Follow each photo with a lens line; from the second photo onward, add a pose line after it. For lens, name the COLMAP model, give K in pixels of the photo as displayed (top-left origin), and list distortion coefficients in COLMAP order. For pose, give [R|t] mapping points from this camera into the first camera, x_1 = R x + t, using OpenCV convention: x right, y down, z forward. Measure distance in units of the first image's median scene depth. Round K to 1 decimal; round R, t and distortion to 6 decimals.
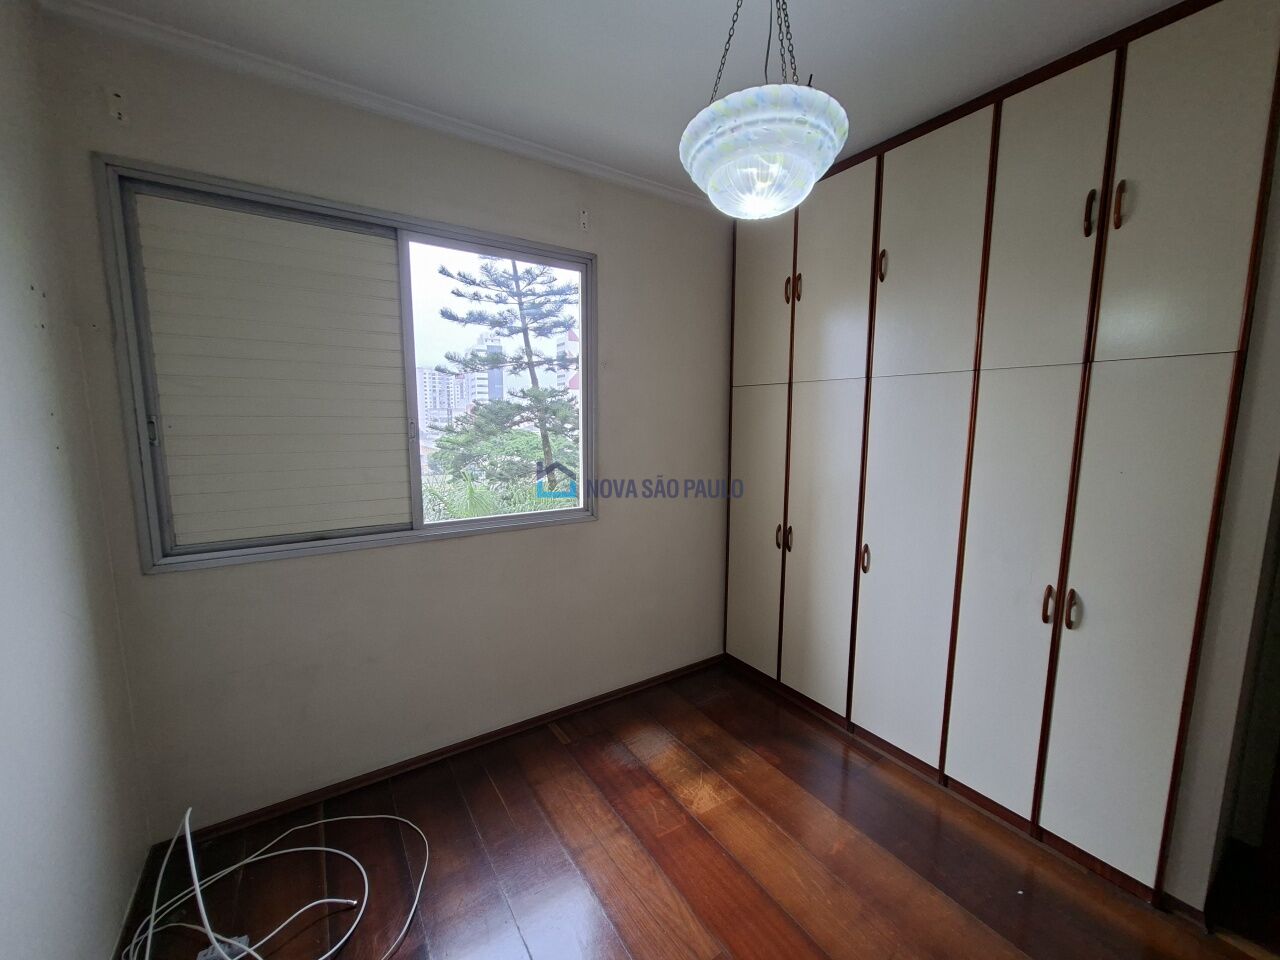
lens RADIAL K [[506.0, 0, 641.1], [0, 506.0, 481.5], [0, 0, 1]] dist [-0.010670, 0.004218]
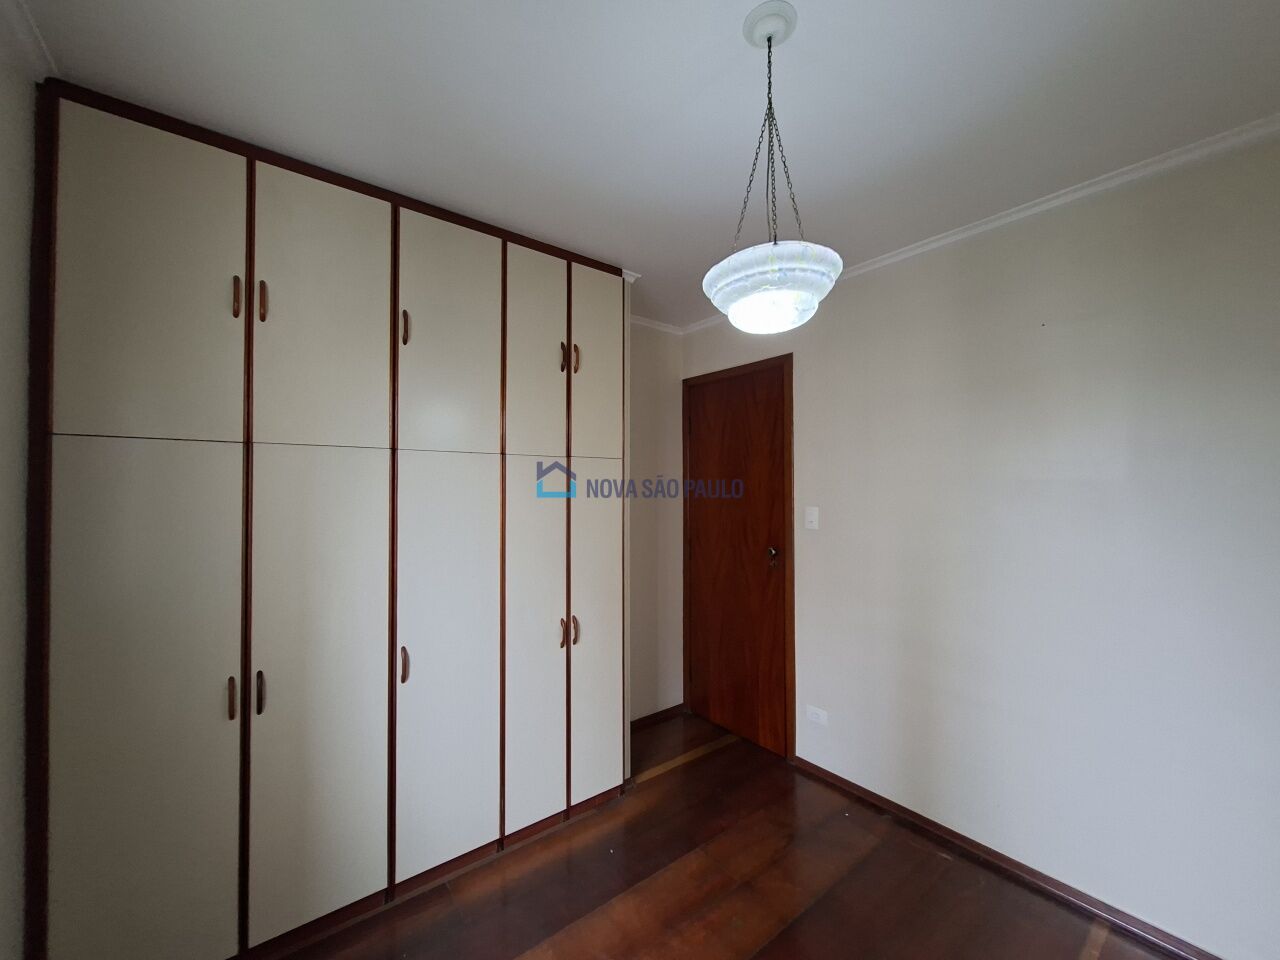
lens RADIAL K [[506.7, 0, 645.4], [0, 506.7, 481.4], [0, 0, 1]] dist [-0.011434, 0.006200]
pose [[-0.078121, 0.010981, 0.996883, -0.444817], [0.126130, 0.992013, -0.001043, -0.101758], [-0.988933, 0.125655, -0.078882, 0.681541]]
